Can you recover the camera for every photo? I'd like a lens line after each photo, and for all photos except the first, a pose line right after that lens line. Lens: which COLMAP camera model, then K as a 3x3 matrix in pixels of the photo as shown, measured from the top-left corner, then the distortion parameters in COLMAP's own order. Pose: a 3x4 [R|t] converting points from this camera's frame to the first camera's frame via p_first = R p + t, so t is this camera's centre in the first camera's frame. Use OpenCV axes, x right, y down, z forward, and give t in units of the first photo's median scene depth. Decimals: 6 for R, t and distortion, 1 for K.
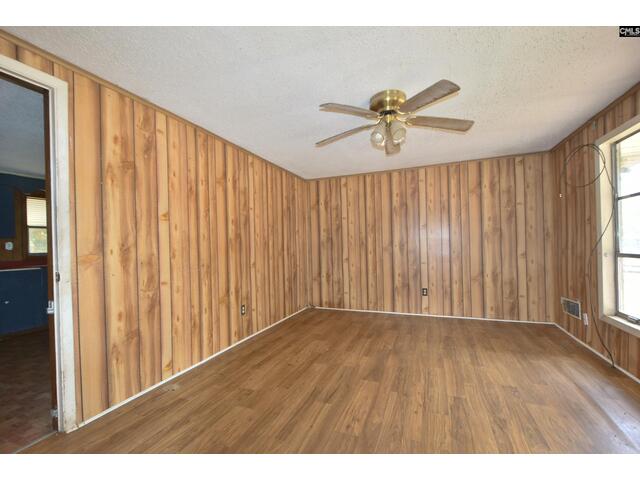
lens RADIAL K [[281.5, 0, 319.7], [0, 281.5, 244.0], [0, 0, 1]] dist [0.002121, -0.005713]
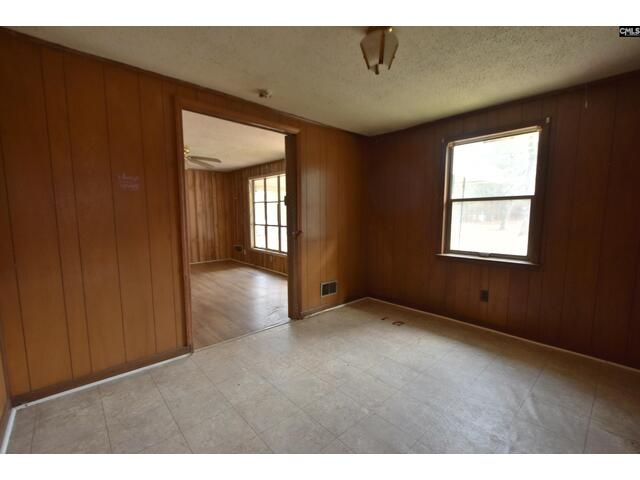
lens RADIAL K [[281.5, 0, 319.7], [0, 281.5, 244.0], [0, 0, 1]] dist [0.002121, -0.005713]
pose [[0.437028, -0.074178, 0.896384, -0.817285], [-0.006796, 0.996293, 0.085759, -0.006080], [-0.899422, -0.043571, 0.434903, -0.543305]]
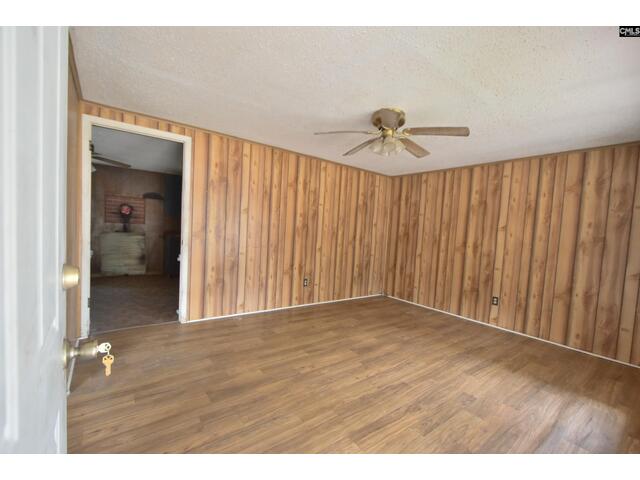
lens RADIAL K [[281.5, 0, 319.7], [0, 281.5, 244.0], [0, 0, 1]] dist [0.002121, -0.005713]
pose [[0.852163, 0.100134, -0.513606, 0.457928], [-0.076694, 0.994821, 0.066705, -0.038224], [0.517625, -0.017453, 0.855429, -0.084666]]
